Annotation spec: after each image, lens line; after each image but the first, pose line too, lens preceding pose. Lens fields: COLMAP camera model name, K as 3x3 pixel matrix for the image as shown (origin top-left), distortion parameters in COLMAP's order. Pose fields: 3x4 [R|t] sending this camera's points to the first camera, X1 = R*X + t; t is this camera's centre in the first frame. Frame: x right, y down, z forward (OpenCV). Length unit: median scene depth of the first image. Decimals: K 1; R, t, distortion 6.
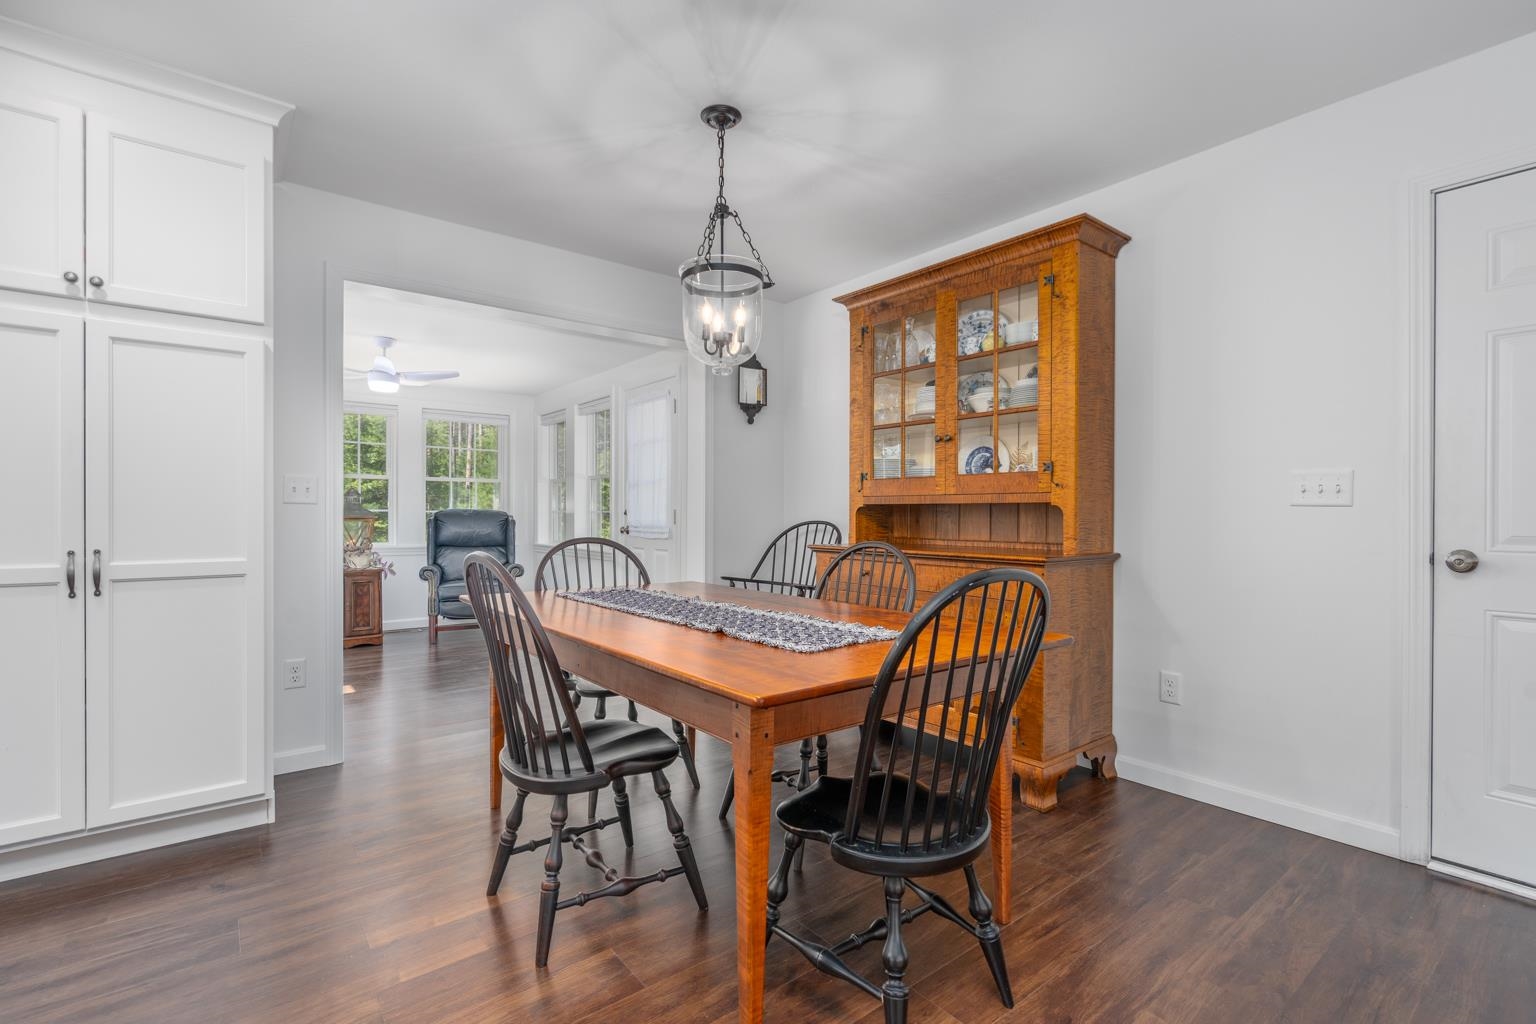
lens RADIAL K [[706.2, 0, 768.0], [0, 706.2, 512.0], [0, 0, 1]] dist [-0.001590, -0.000405]
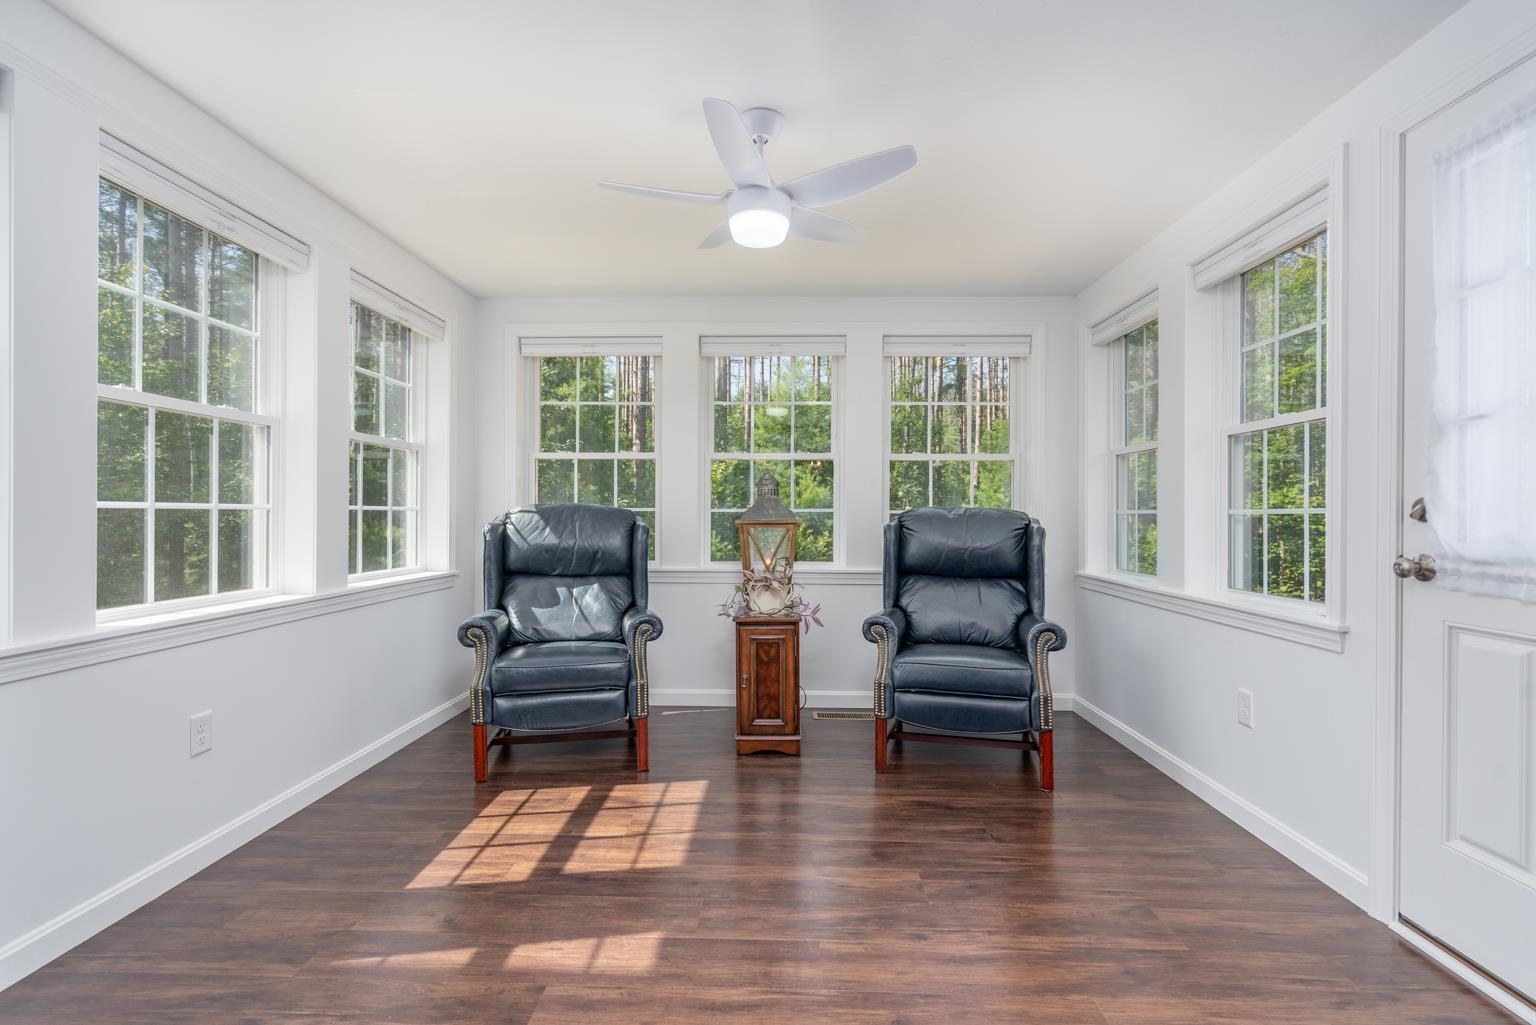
lens RADIAL K [[697.5, 0, 760.0], [0, 697.5, 512.9], [0, 0, 1]] dist [0.001395, 0.000291]
pose [[0.758958, -0.000480, -0.651139, -0.404713], [0.001318, 0.999999, 0.000798, -0.000236], [0.651138, -0.001464, 0.758958, 1.056939]]
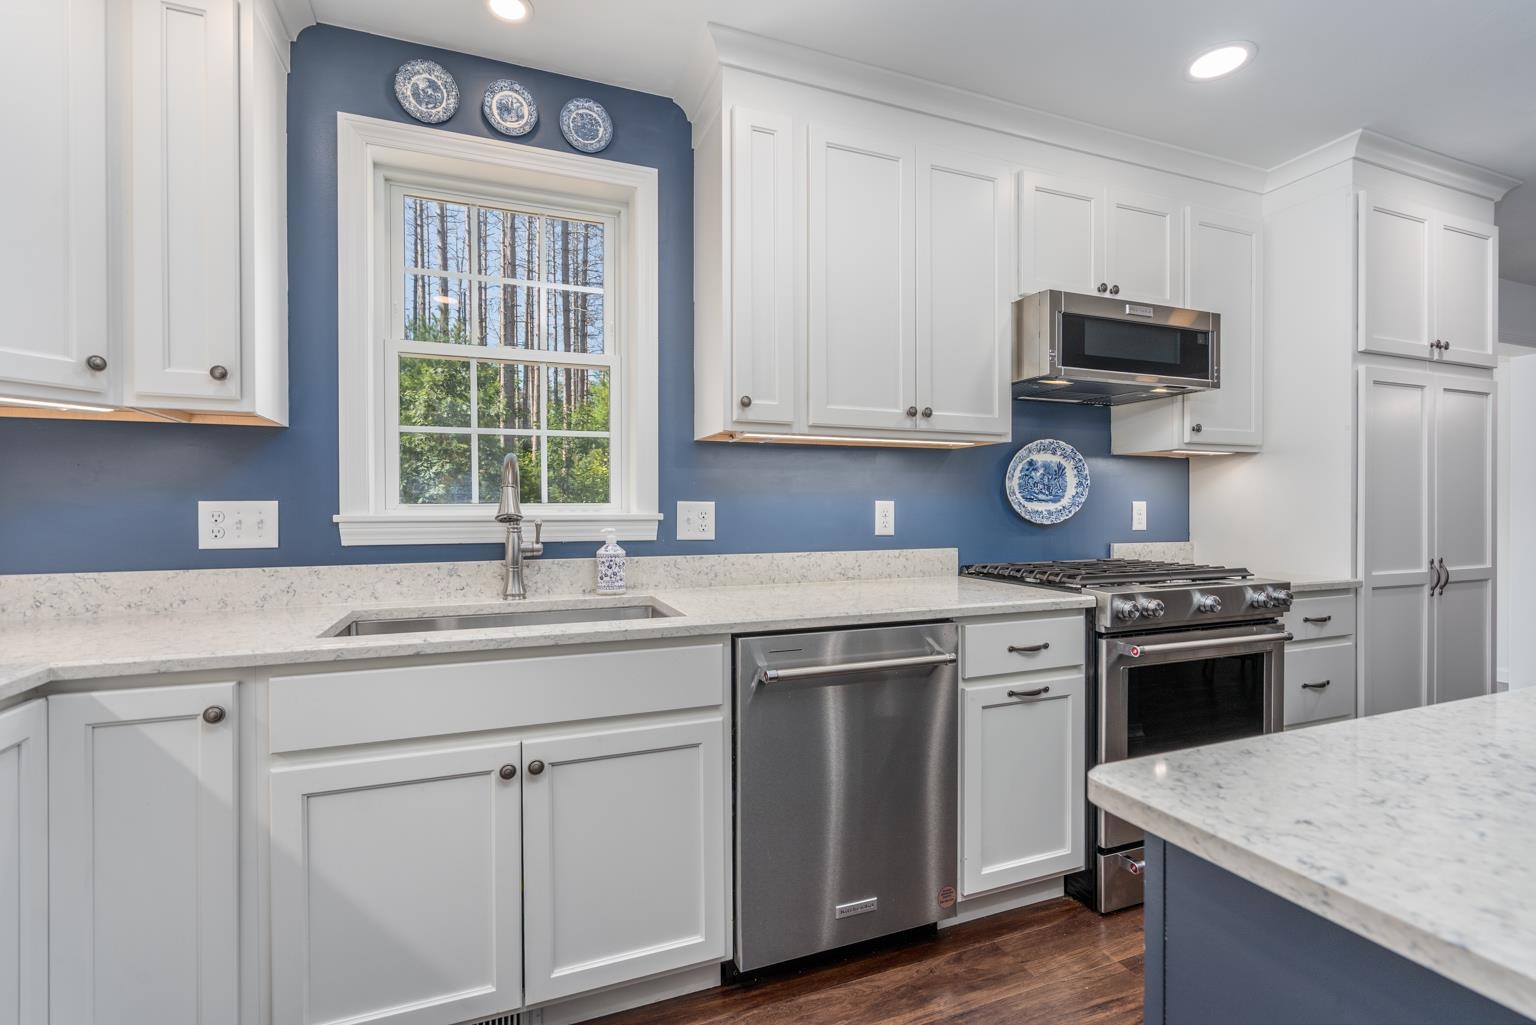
lens RADIAL K [[695.6, 0, 770.0], [0, 695.6, 512.9], [0, 0, 1]] dist [0.001631, 0.000511]
pose [[0.956620, -0.004448, -0.291303, -1.191386], [0.007365, 0.999933, 0.008918, -0.033821], [0.291244, -0.010676, 0.956589, -0.367219]]
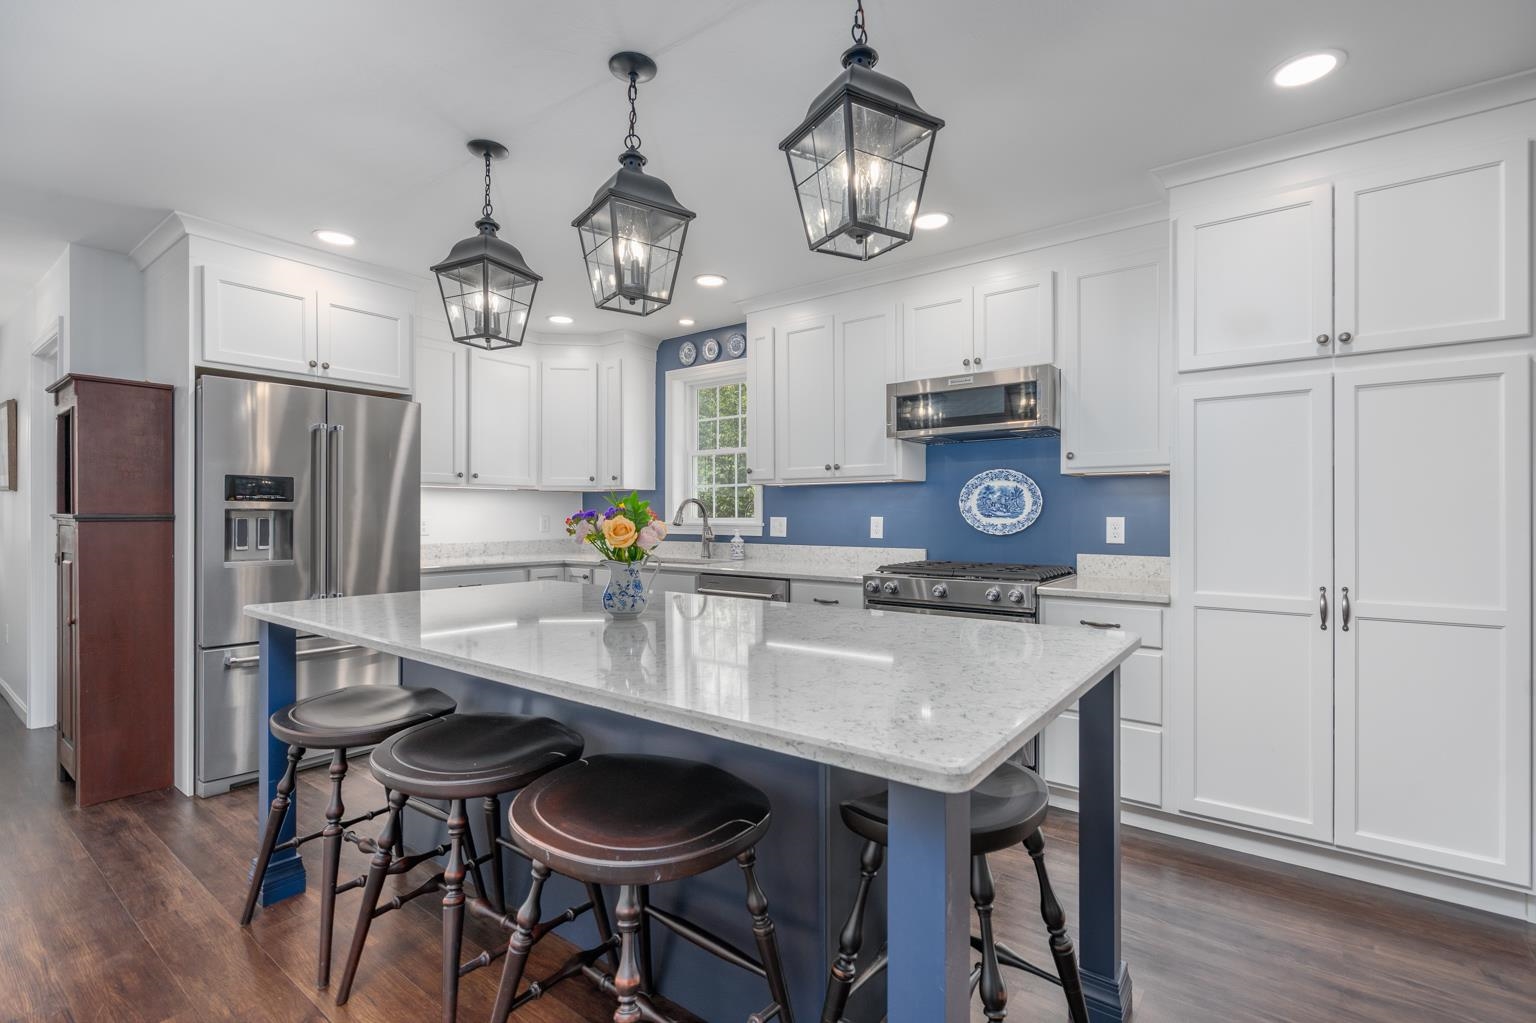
lens RADIAL K [[699.6, 0, 763.4], [0, 699.6, 514.0], [0, 0, 1]] dist [-0.002092, 0.000245]
pose [[0.248458, -0.005890, -0.968625, -0.100263], [0.004939, 0.999976, -0.004814, -0.039625], [0.968630, -0.003588, 0.248481, -0.080507]]
